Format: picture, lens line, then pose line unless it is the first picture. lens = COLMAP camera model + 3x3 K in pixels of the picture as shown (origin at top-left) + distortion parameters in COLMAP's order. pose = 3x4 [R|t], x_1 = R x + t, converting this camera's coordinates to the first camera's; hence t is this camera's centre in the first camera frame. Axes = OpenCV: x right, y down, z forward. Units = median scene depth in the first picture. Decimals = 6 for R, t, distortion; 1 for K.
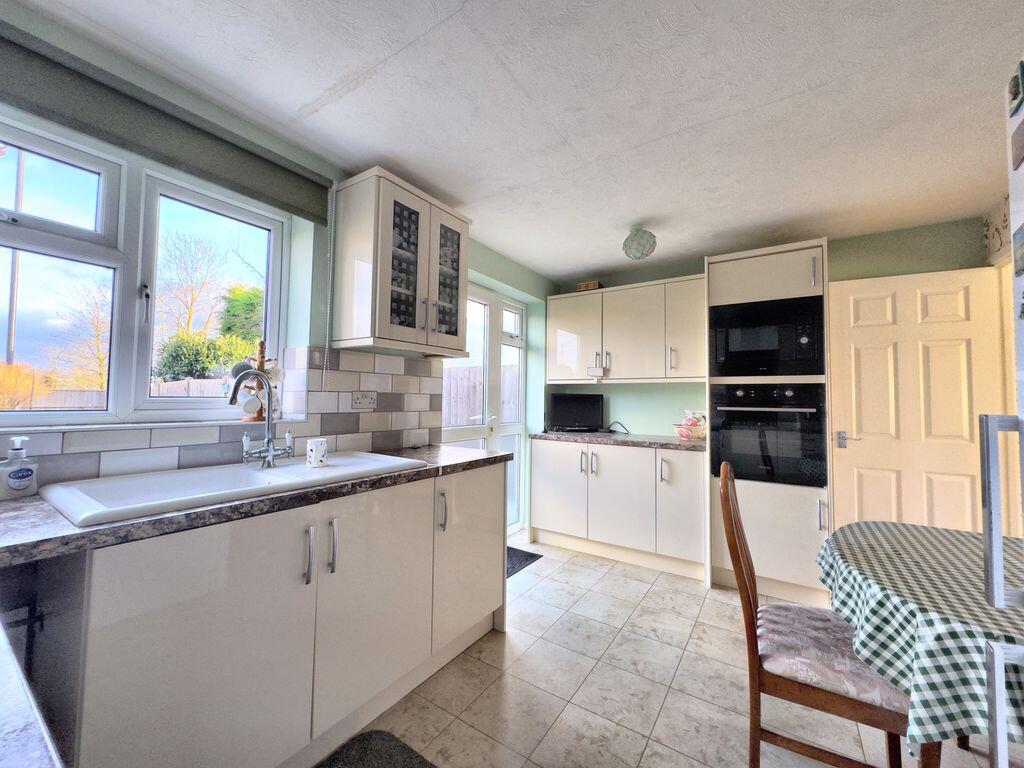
lens RADIAL K [[407.1, 0, 511.6], [0, 407.1, 380.5], [0, 0, 1]] dist [0.000415, 0.000085]
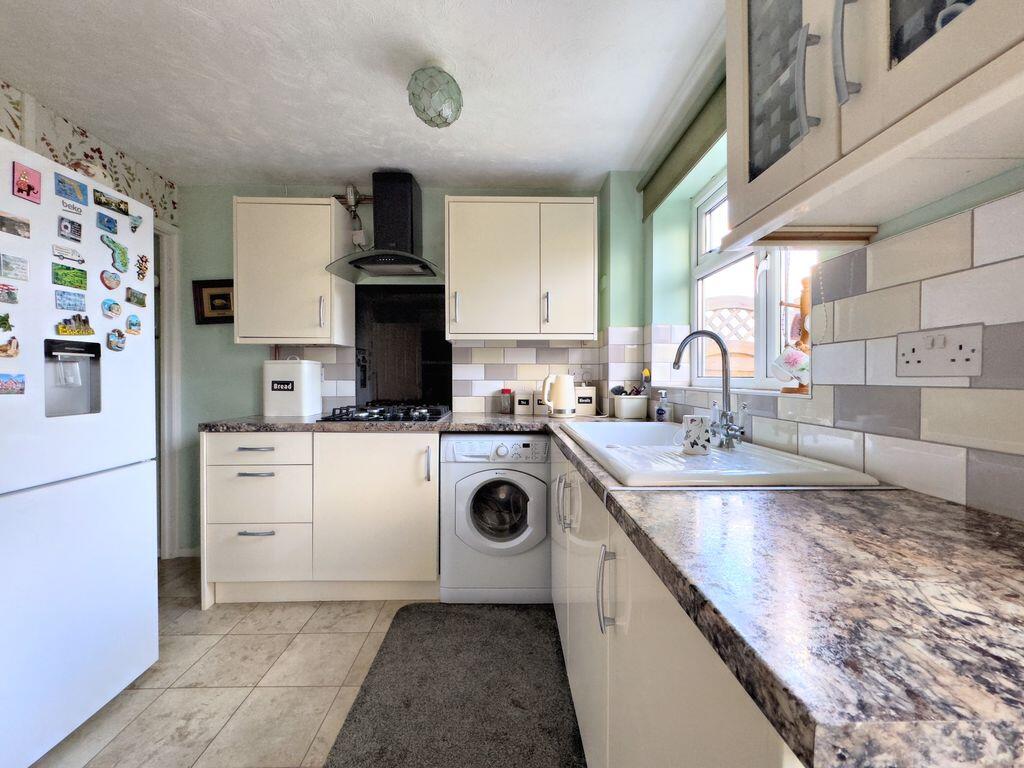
lens RADIAL K [[407.1, 0, 511.6], [0, 407.1, 380.5], [0, 0, 1]] dist [0.000415, 0.000085]
pose [[-0.823256, -0.013814, -0.567503, 0.157823], [0.009639, 0.999220, -0.038305, 0.085590], [0.567589, -0.037005, -0.822480, 1.131400]]
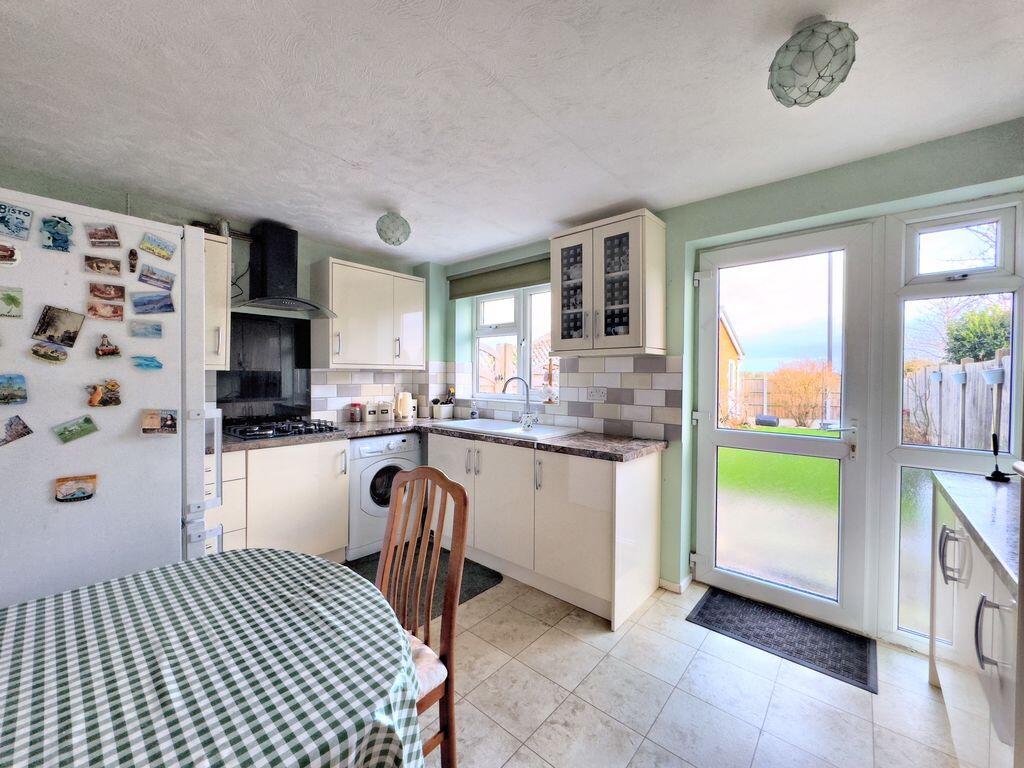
lens RADIAL K [[407.1, 0, 511.6], [0, 407.1, 380.5], [0, 0, 1]] dist [0.000415, 0.000085]
pose [[-0.131129, -0.007841, -0.991334, 1.033027], [0.034529, 0.999326, -0.012471, 0.012578], [0.990764, -0.035866, -0.130770, 0.940495]]
